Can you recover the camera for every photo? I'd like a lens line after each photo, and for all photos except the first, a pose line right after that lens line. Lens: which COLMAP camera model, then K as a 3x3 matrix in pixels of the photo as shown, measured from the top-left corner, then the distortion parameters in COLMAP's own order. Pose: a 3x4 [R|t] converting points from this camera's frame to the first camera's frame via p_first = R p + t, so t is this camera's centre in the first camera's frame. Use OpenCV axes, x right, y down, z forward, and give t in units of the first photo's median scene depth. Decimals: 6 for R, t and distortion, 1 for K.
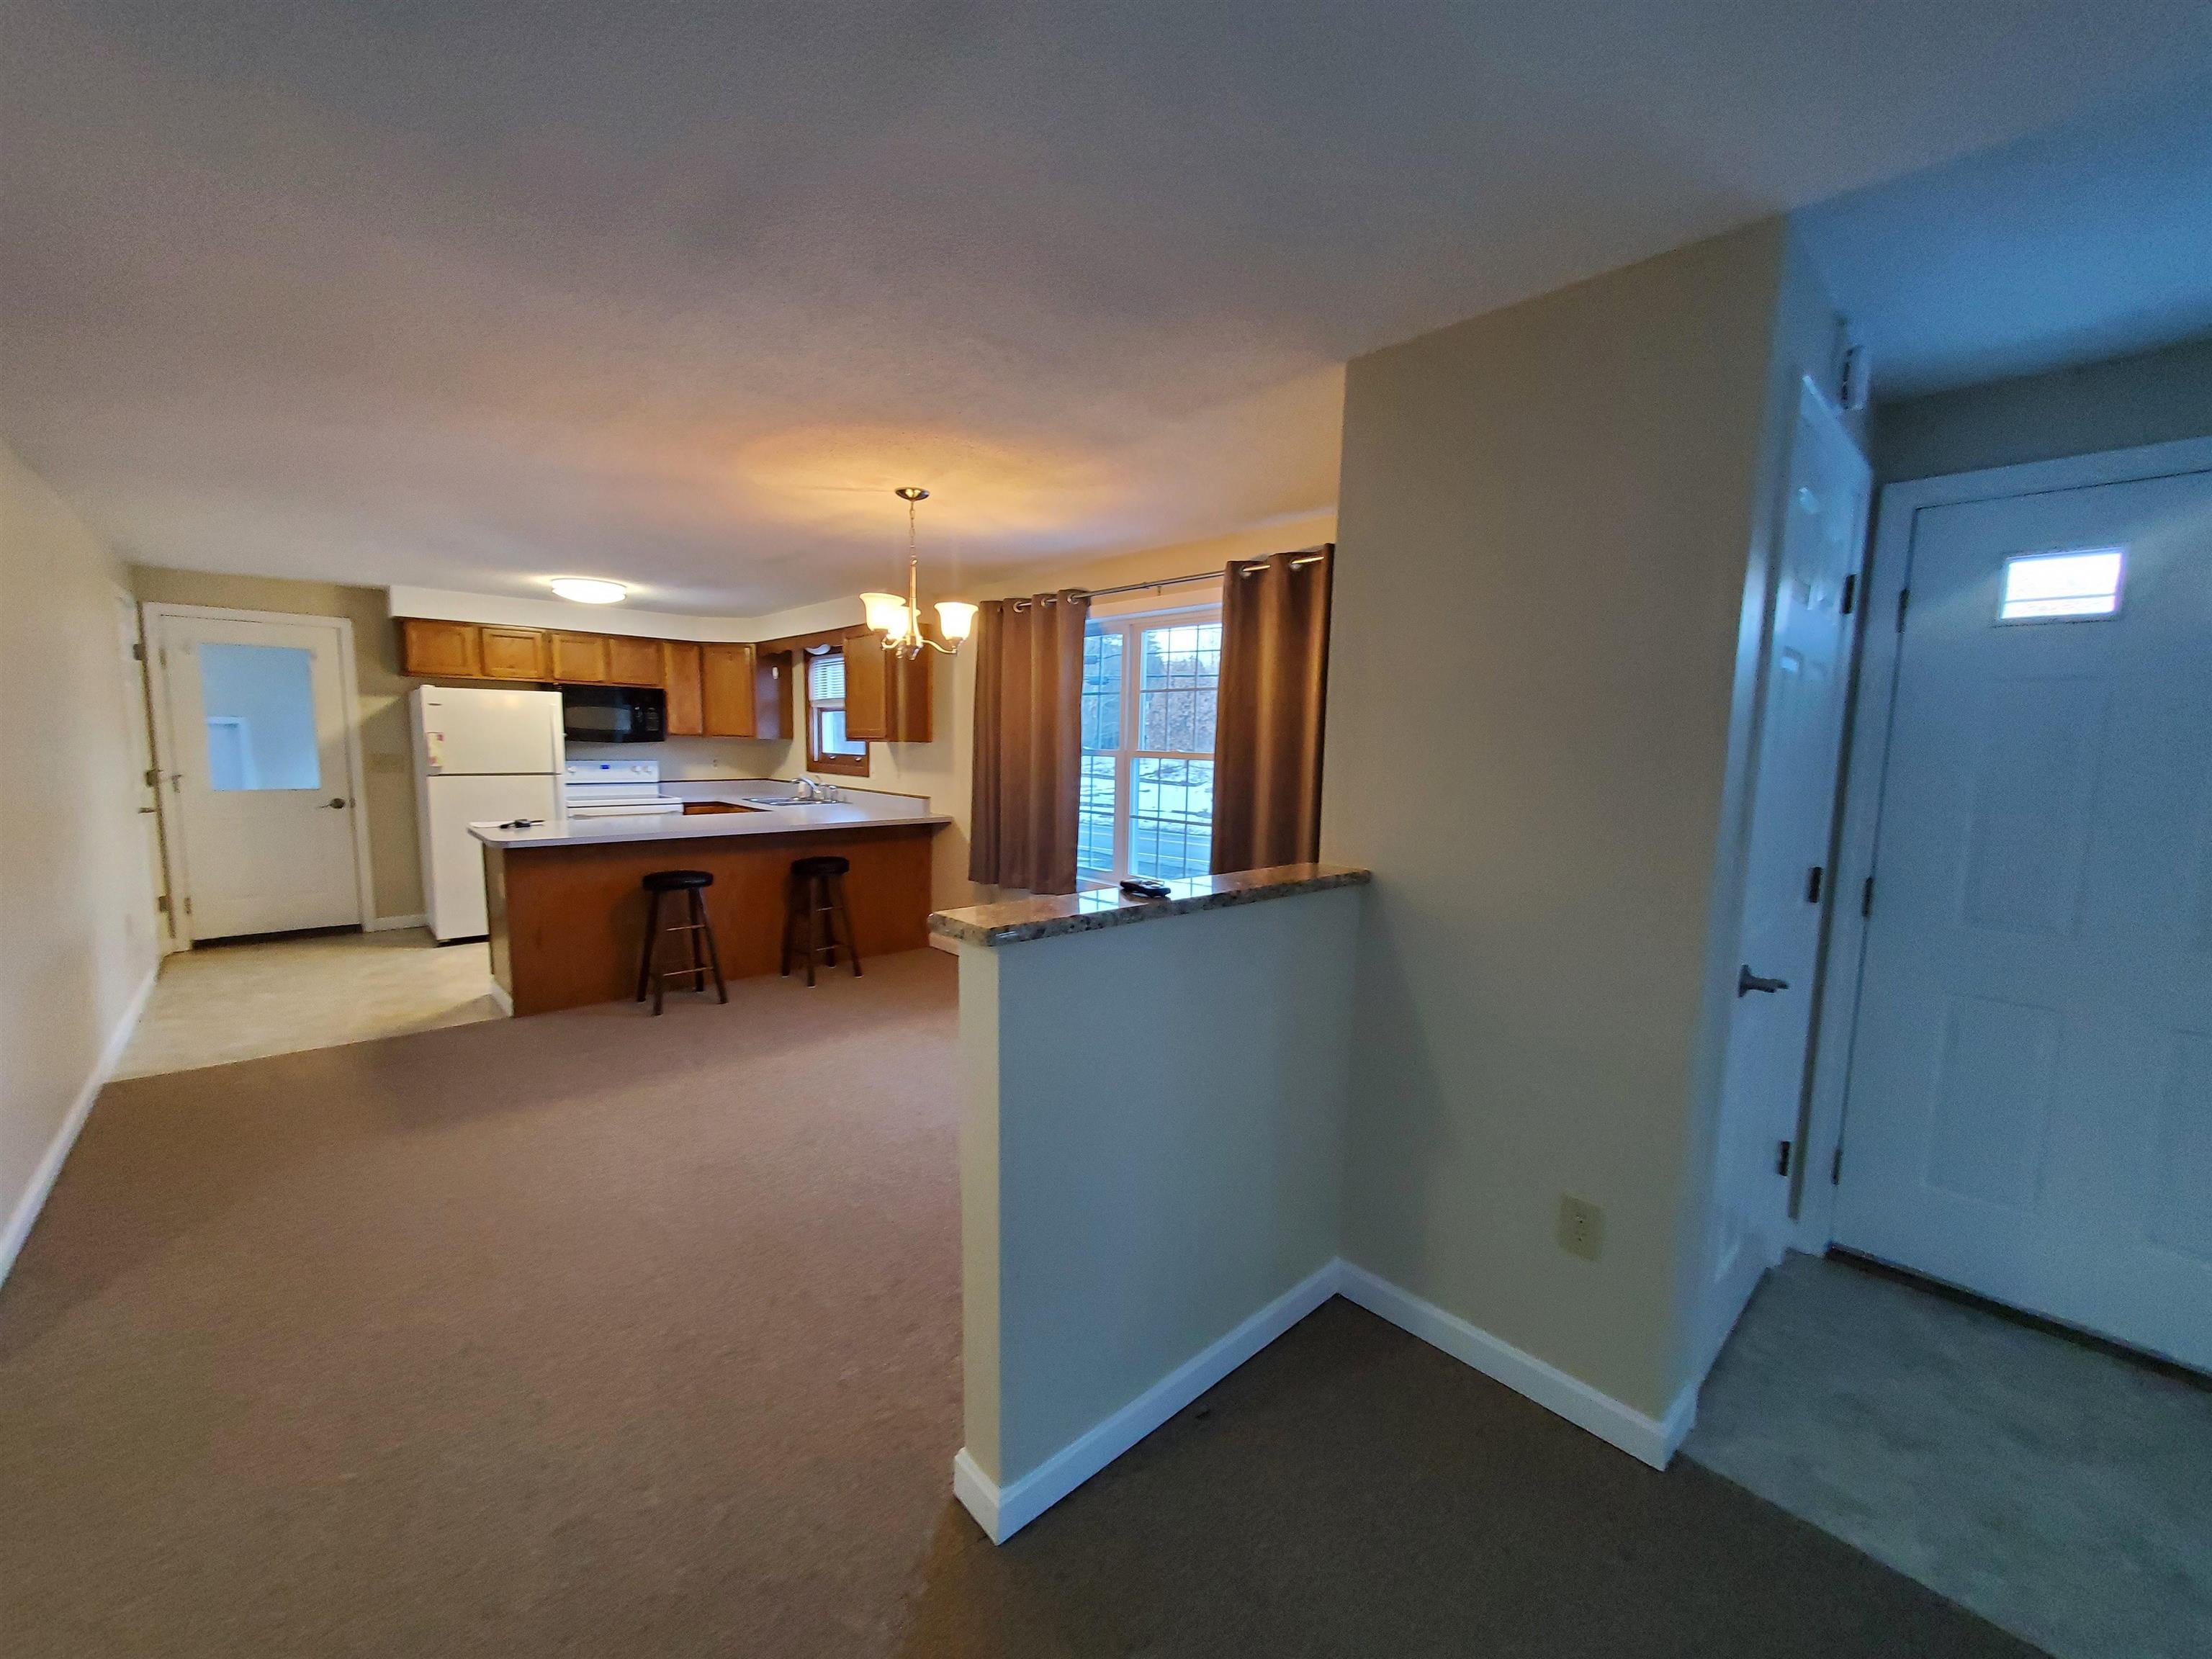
lens RADIAL K [[874.0, 0, 1102.3], [0, 874.0, 841.7], [0, 0, 1]] dist [0.002743, -0.000330]
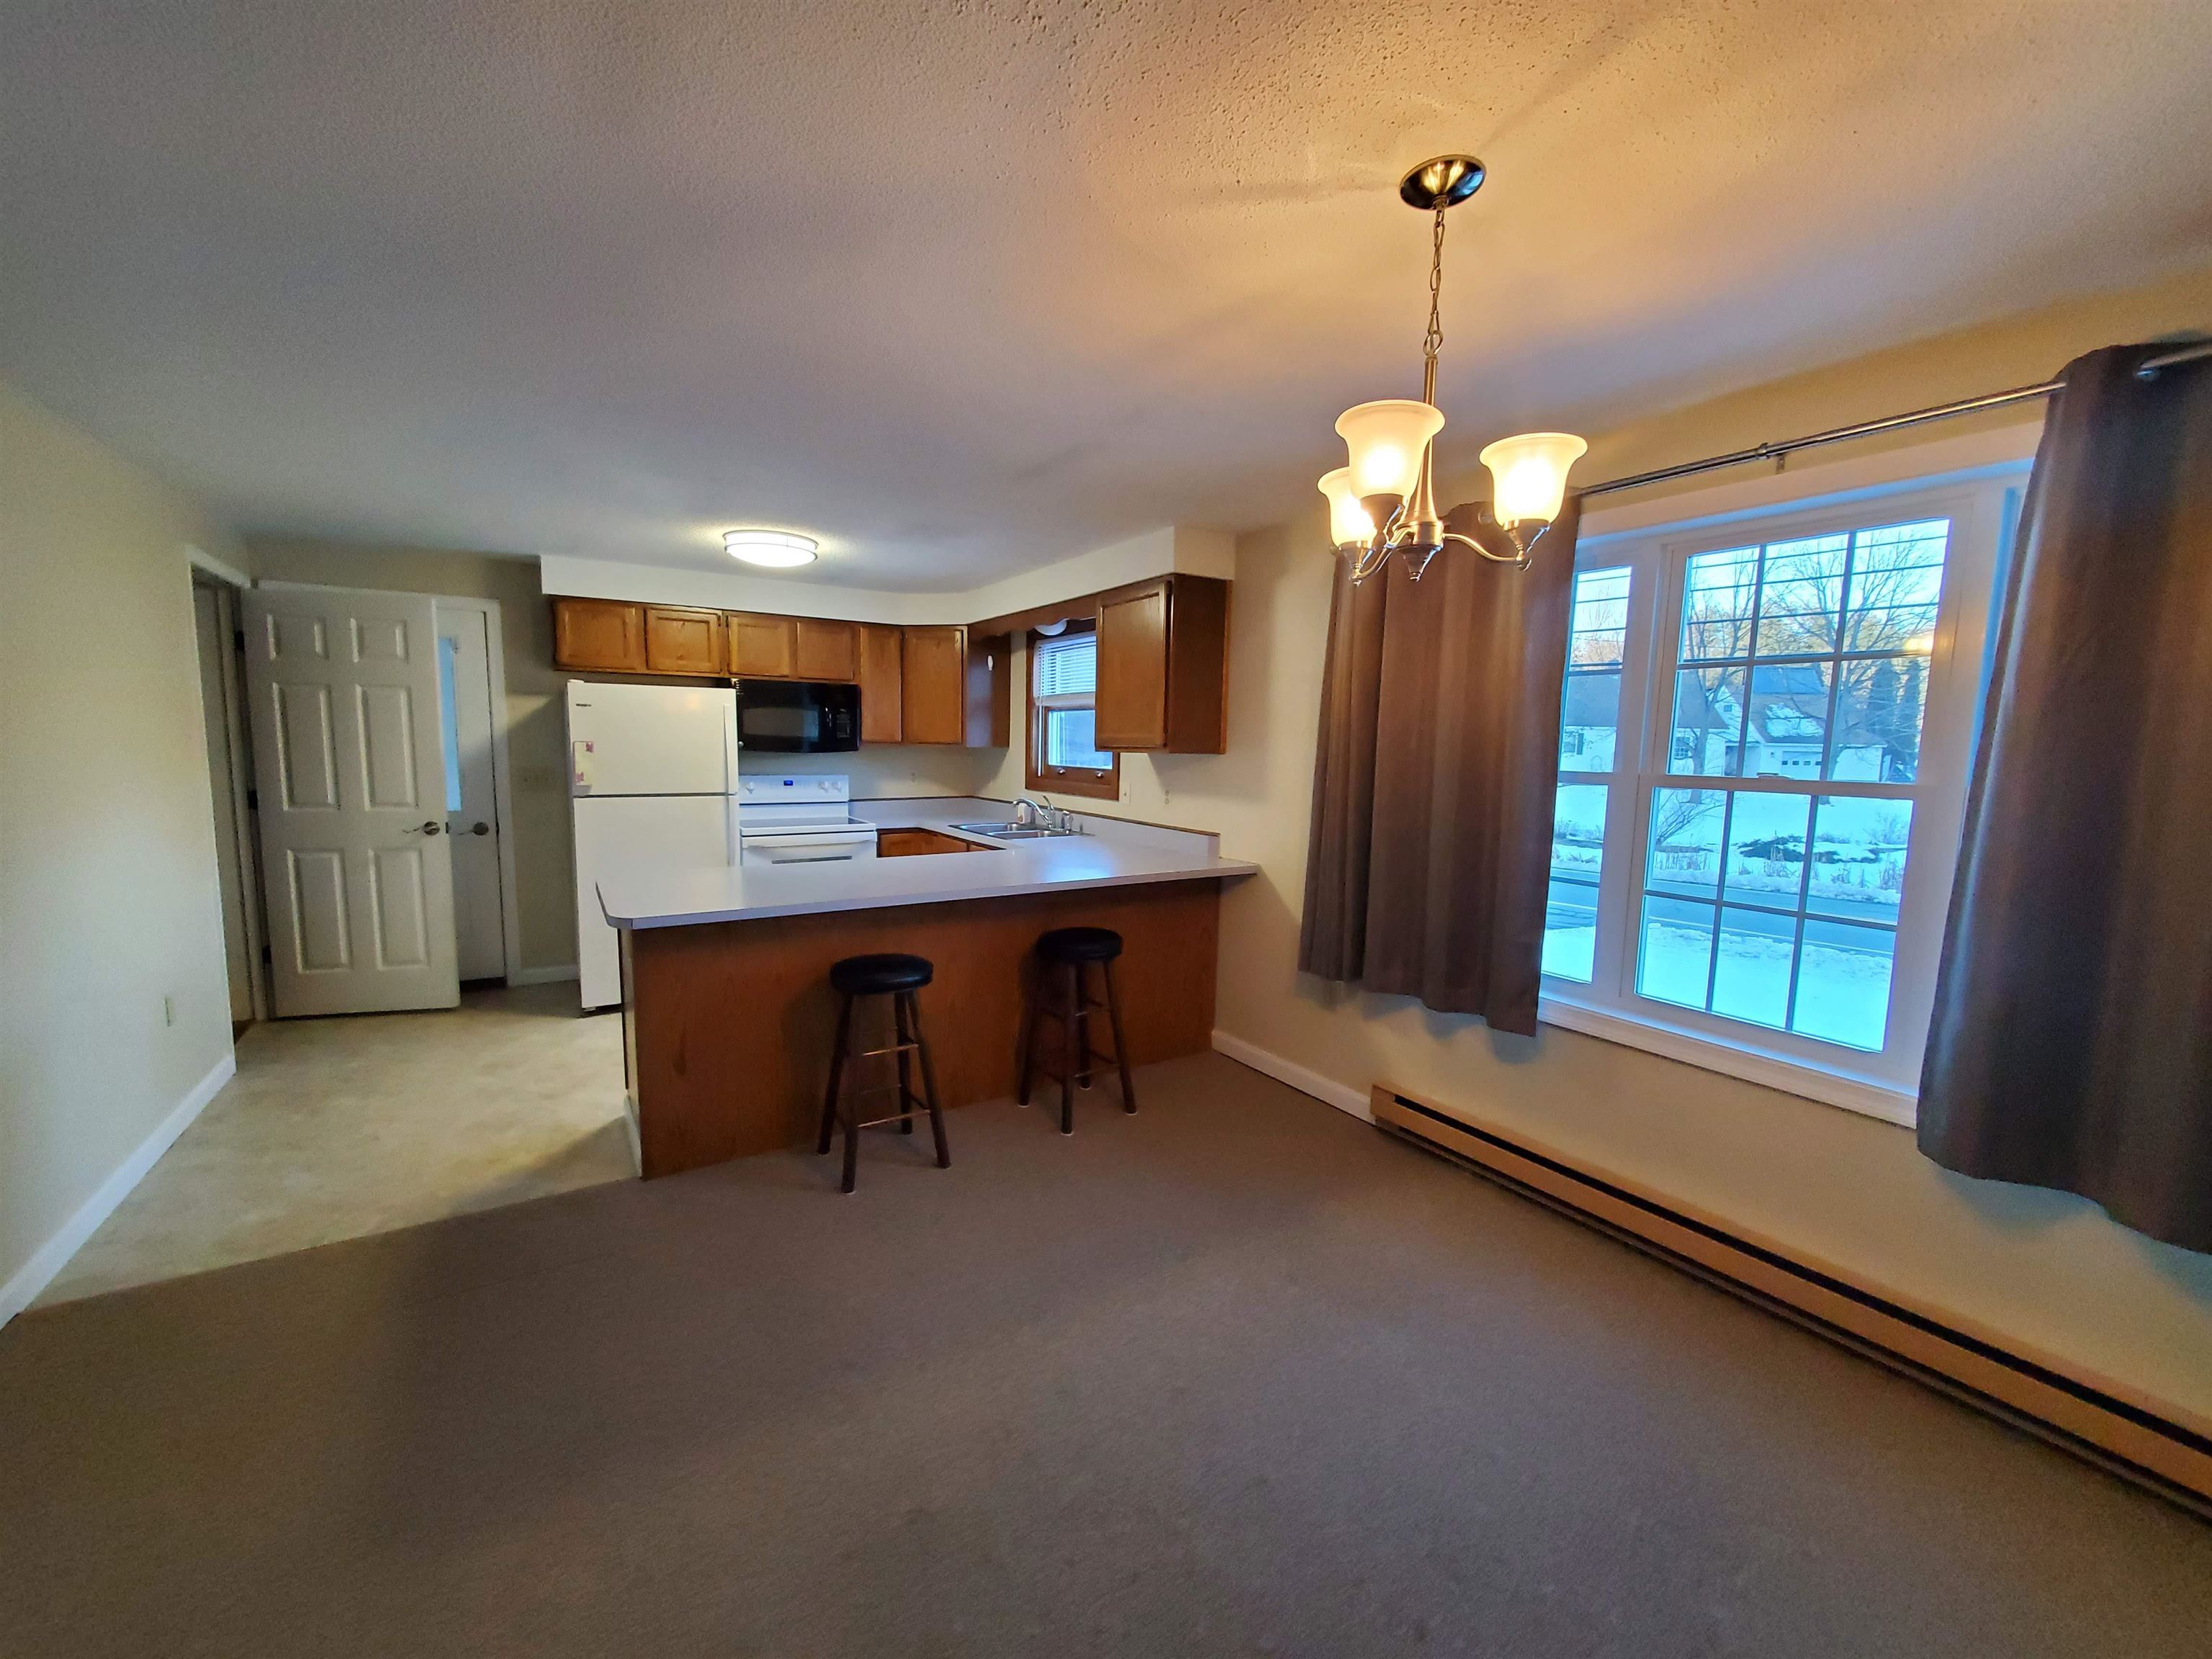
lens RADIAL K [[874.0, 0, 1102.3], [0, 874.0, 841.7], [0, 0, 1]] dist [0.002743, -0.000330]
pose [[0.983748, 0.018879, -0.178559, -0.160945], [-0.019672, 0.999803, -0.002667, -0.040072], [0.178473, 0.006137, 0.983926, 0.300940]]
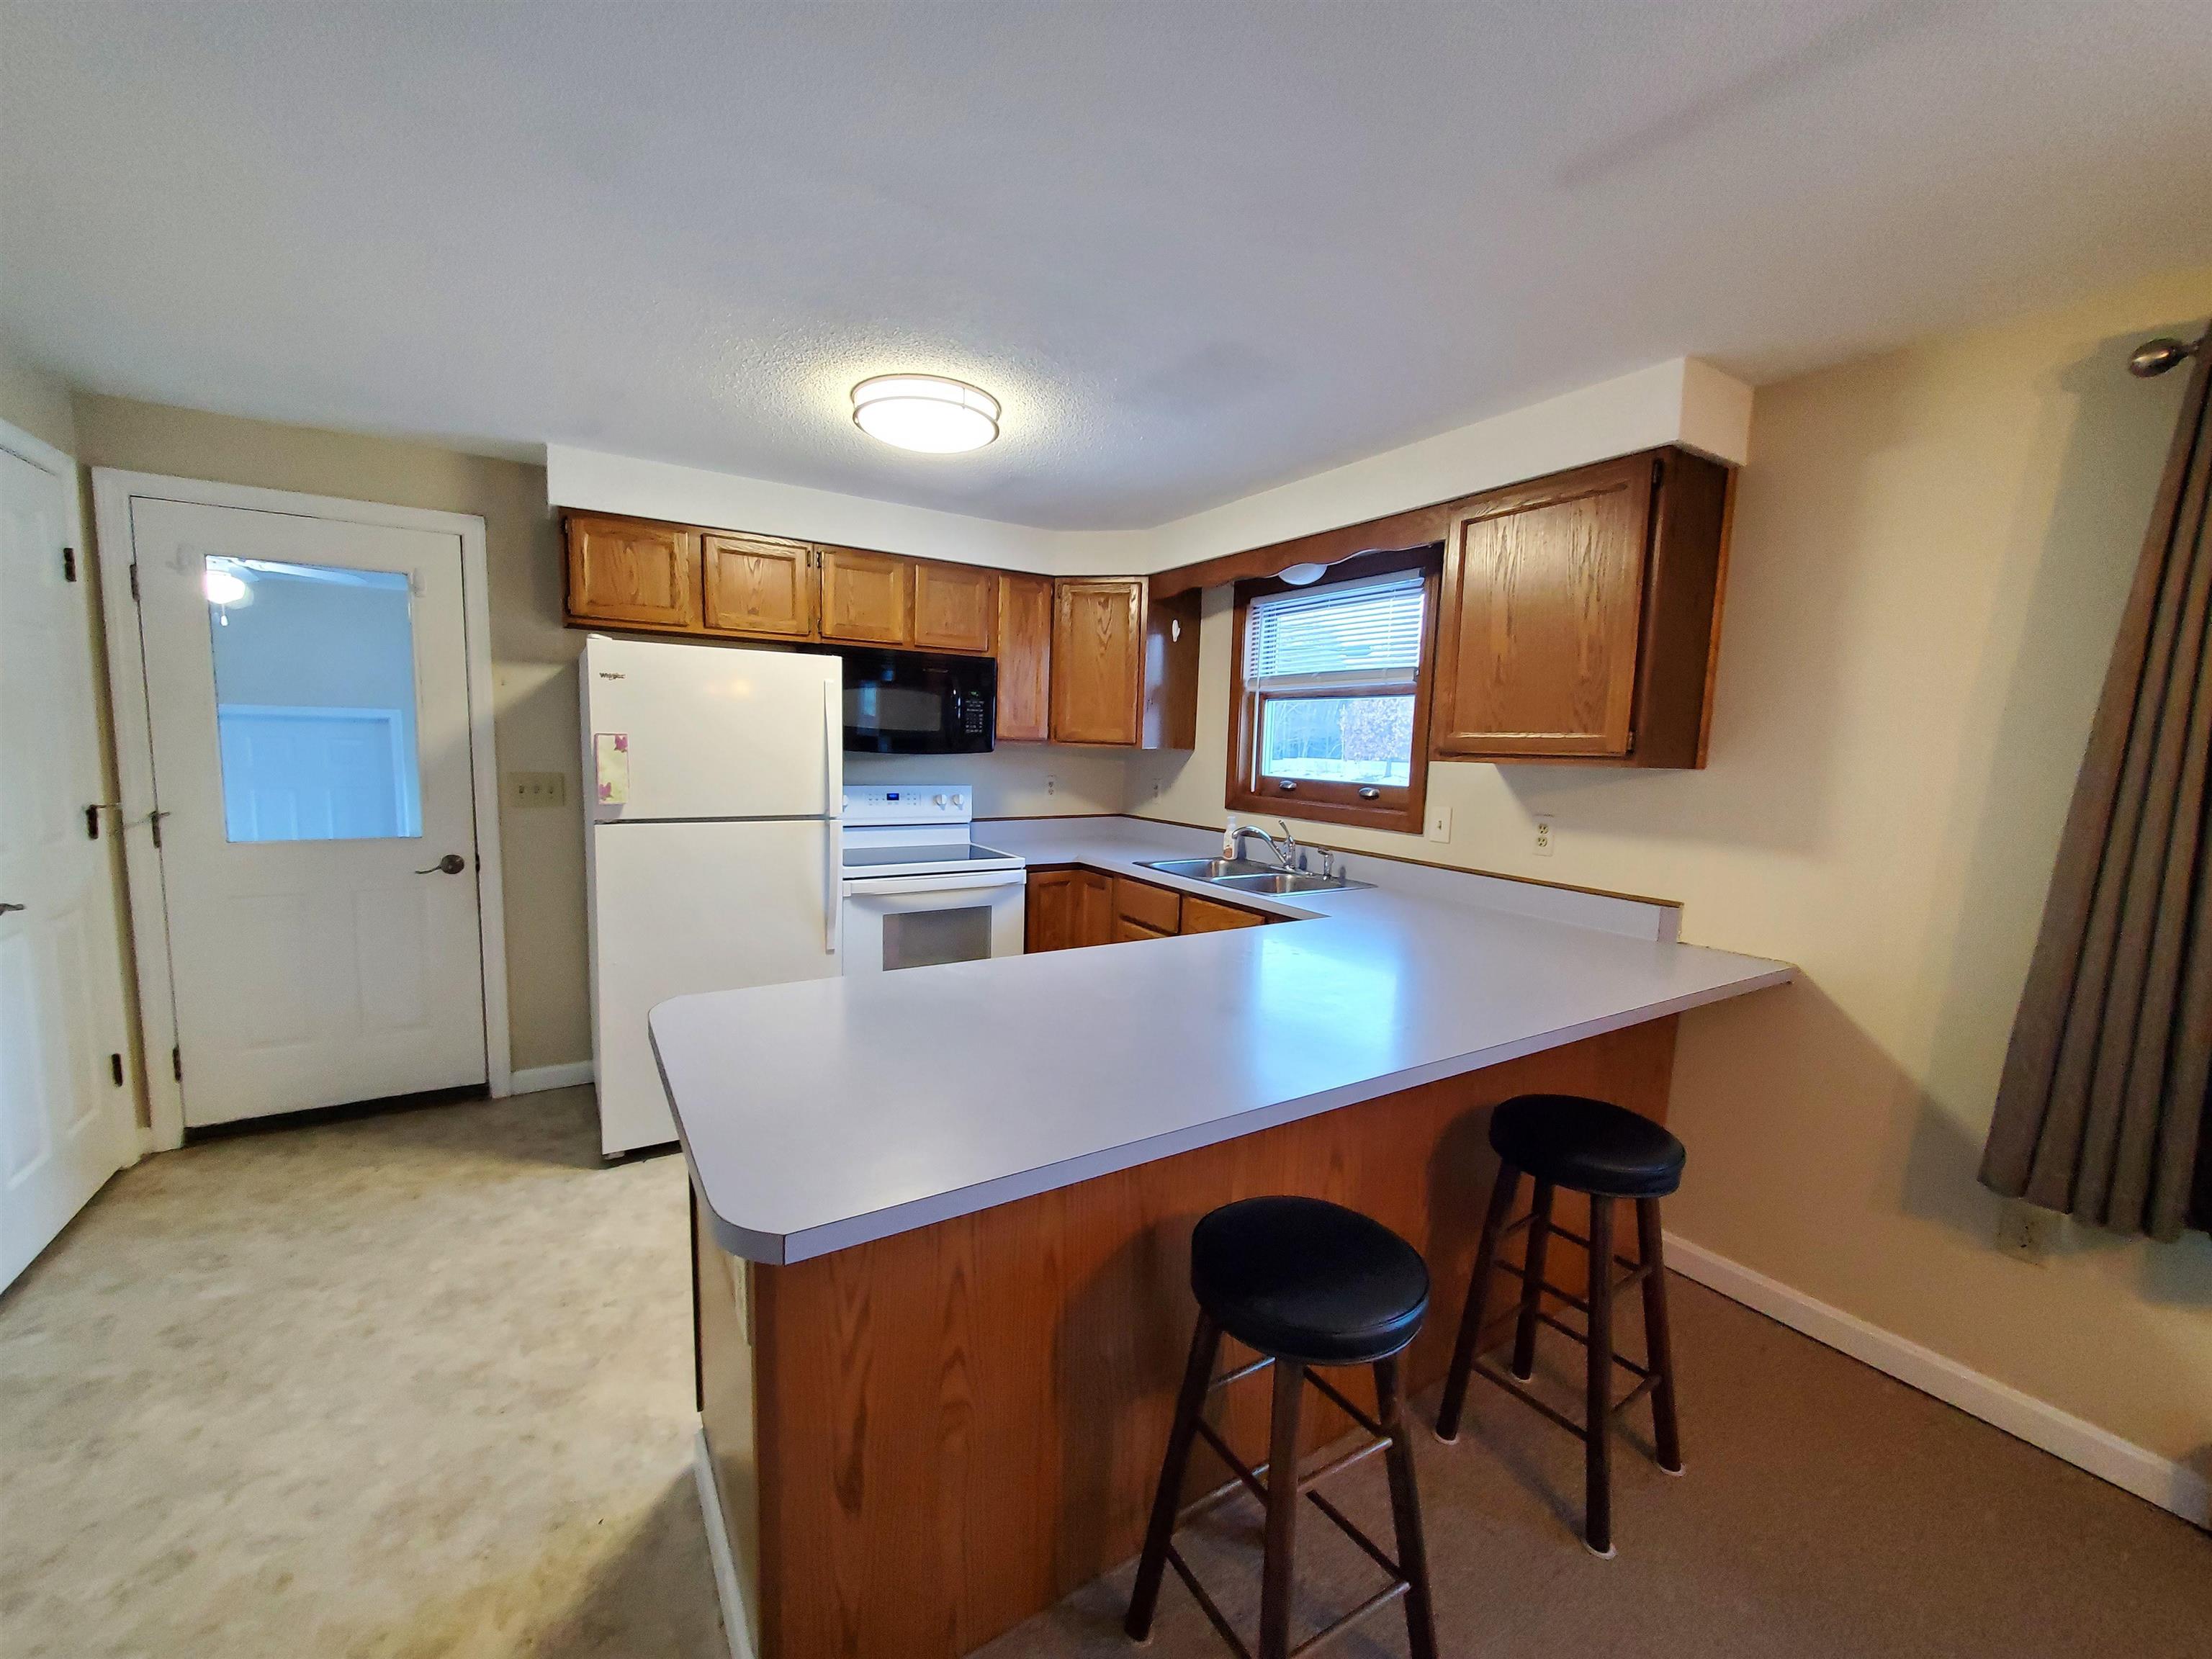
lens RADIAL K [[874.0, 0, 1102.3], [0, 874.0, 841.7], [0, 0, 1]] dist [0.002743, -0.000330]
pose [[0.982500, 0.031629, -0.183556, -0.377787], [-0.032486, 0.999471, -0.001664, -0.068189], [0.183406, 0.007598, 0.983008, 0.536324]]
